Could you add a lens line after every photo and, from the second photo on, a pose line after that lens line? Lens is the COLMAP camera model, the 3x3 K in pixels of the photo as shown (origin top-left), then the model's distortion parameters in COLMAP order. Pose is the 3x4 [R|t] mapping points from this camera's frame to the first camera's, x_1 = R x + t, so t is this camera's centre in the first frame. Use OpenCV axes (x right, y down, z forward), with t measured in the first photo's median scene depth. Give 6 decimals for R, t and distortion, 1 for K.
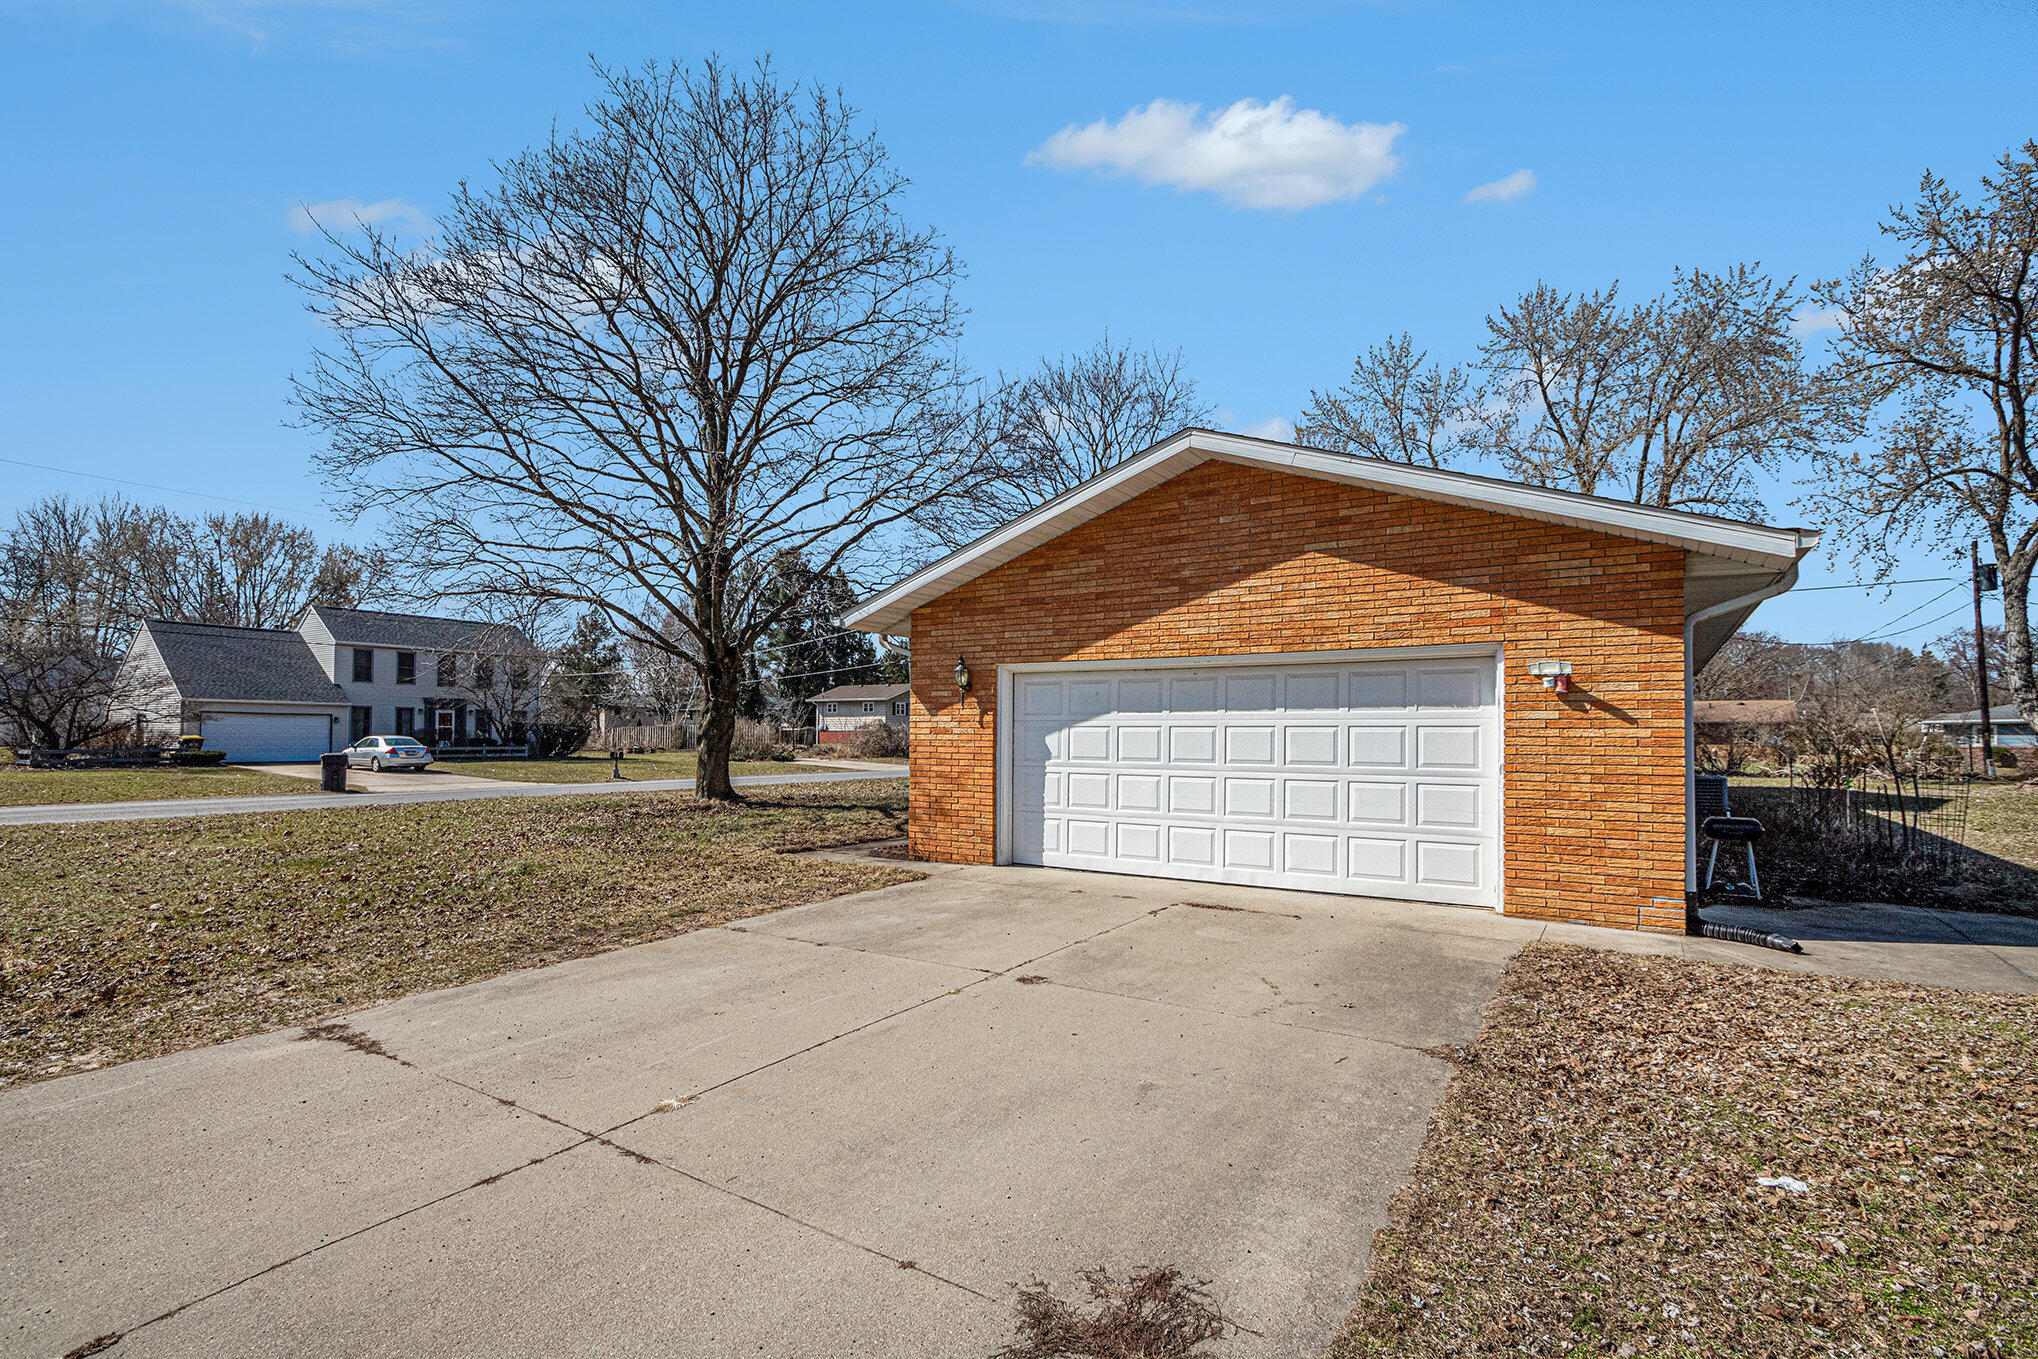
lens RADIAL K [[941.3, 0, 1022.6], [0, 941.3, 711.5], [0, 0, 1]] dist [-0.011220, 0.000727]
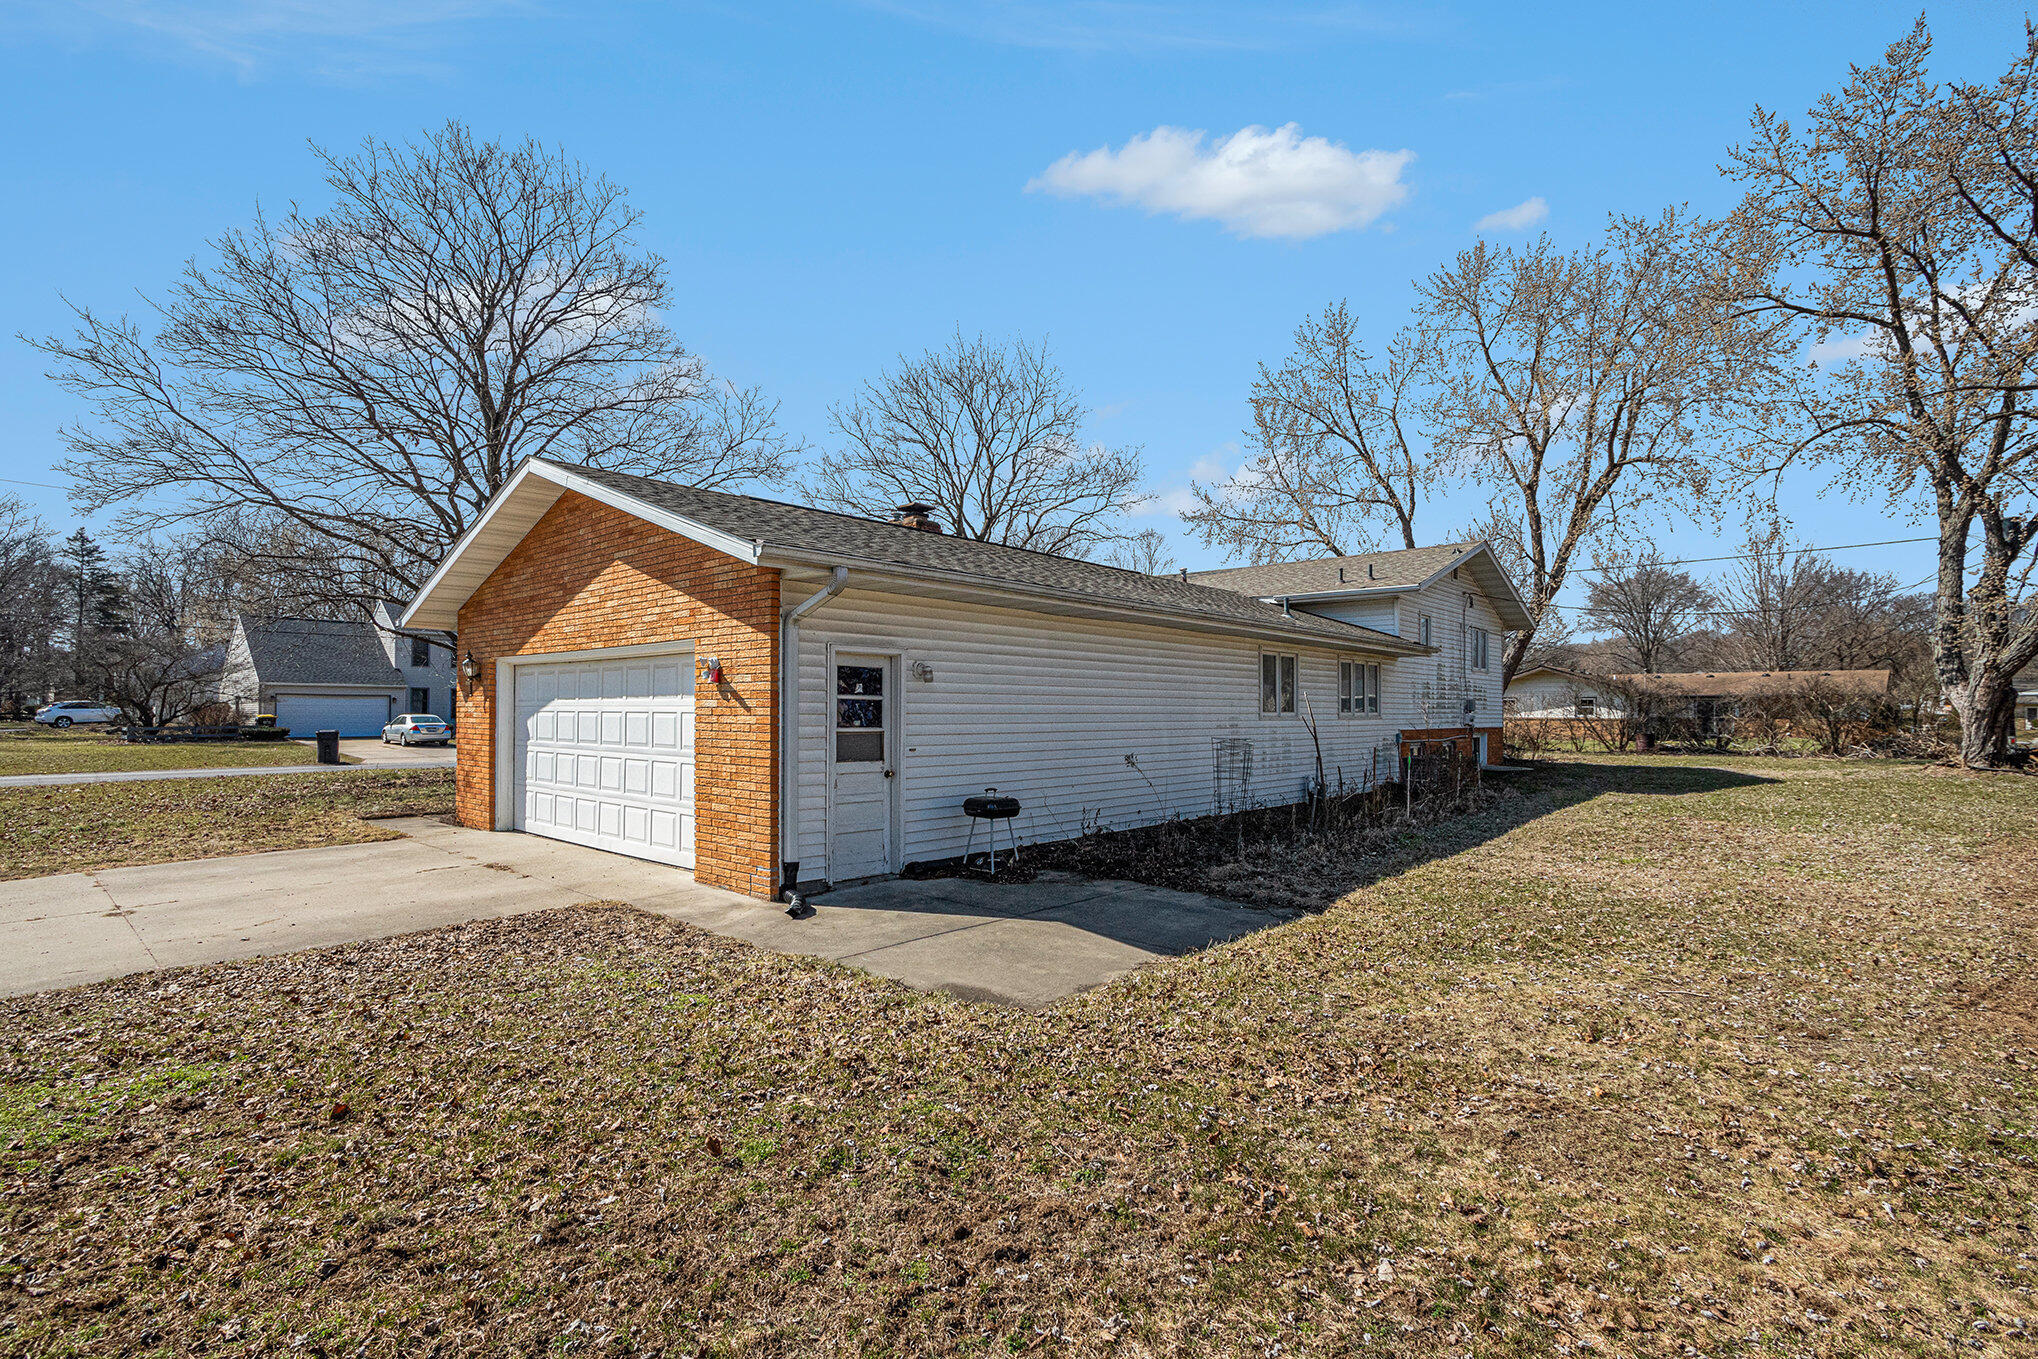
lens RADIAL K [[939.6, 0, 1019.0], [0, 939.6, 679.5], [0, 0, 1]] dist [-0.009575, -0.000590]
pose [[0.989613, -0.007643, -0.143552, 0.812994], [0.006625, 0.999949, -0.007568, -0.010565], [0.143603, 0.006539, 0.989614, -0.049443]]
